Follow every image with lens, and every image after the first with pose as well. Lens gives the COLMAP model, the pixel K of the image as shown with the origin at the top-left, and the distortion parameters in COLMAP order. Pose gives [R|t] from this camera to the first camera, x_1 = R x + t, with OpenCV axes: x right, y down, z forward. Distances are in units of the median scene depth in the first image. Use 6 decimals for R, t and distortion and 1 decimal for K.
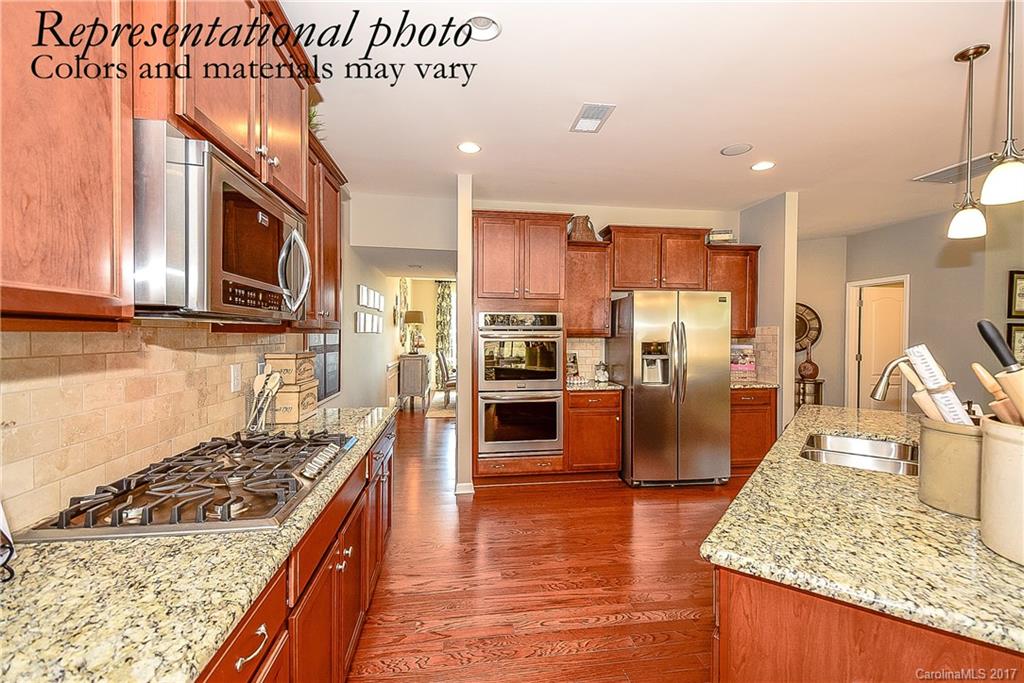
lens RADIAL K [[449.4, 0, 518.3], [0, 449.4, 336.6], [0, 0, 1]] dist [0.001070, -0.000755]
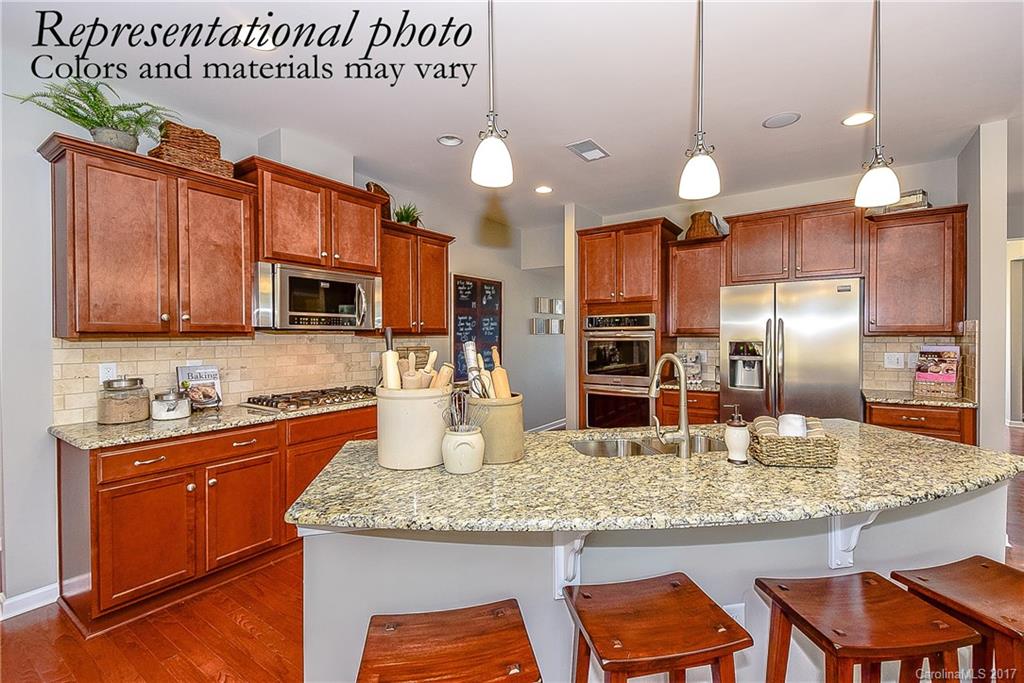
lens RADIAL K [[449.4, 0, 505.6], [0, 449.4, 340.1], [0, 0, 1]] dist [0.001070, -0.000755]
pose [[0.726370, 0.000568, -0.687304, 0.571506], [0.004861, 0.999970, 0.005963, 0.001192], [0.687287, -0.007672, 0.726346, 0.001653]]
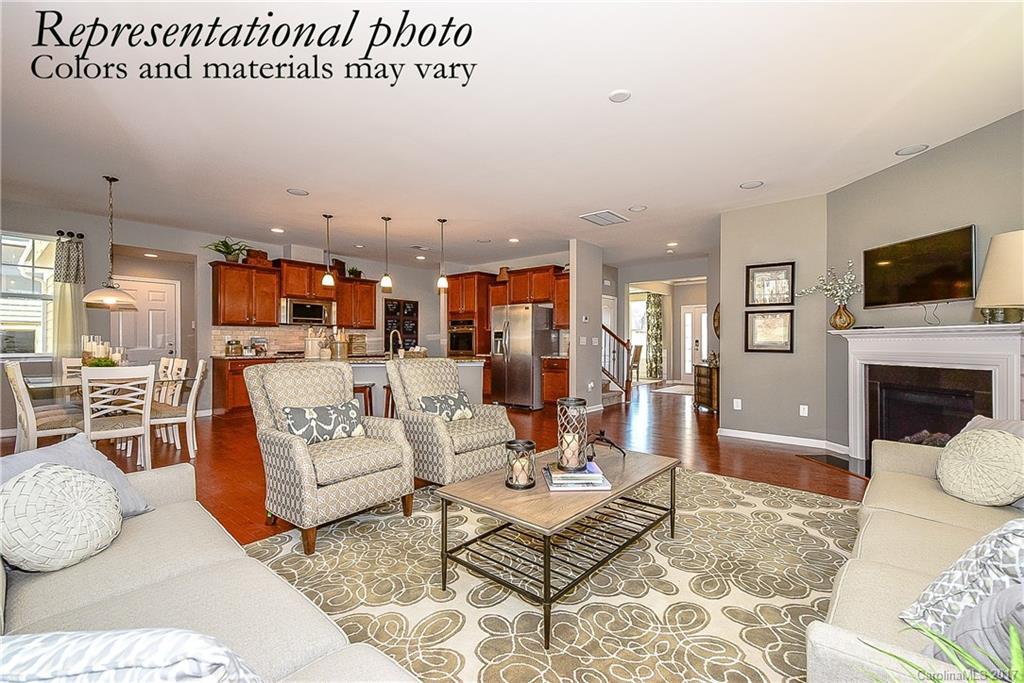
lens RADIAL K [[449.4, 0, 516.5], [0, 449.4, 344.8], [0, 0, 1]] dist [0.001070, -0.000755]
pose [[0.653771, 0.004092, -0.756681, 1.818796], [-0.004719, 0.999988, 0.001330, 0.064963], [0.756678, 0.002701, 0.653783, -0.223584]]
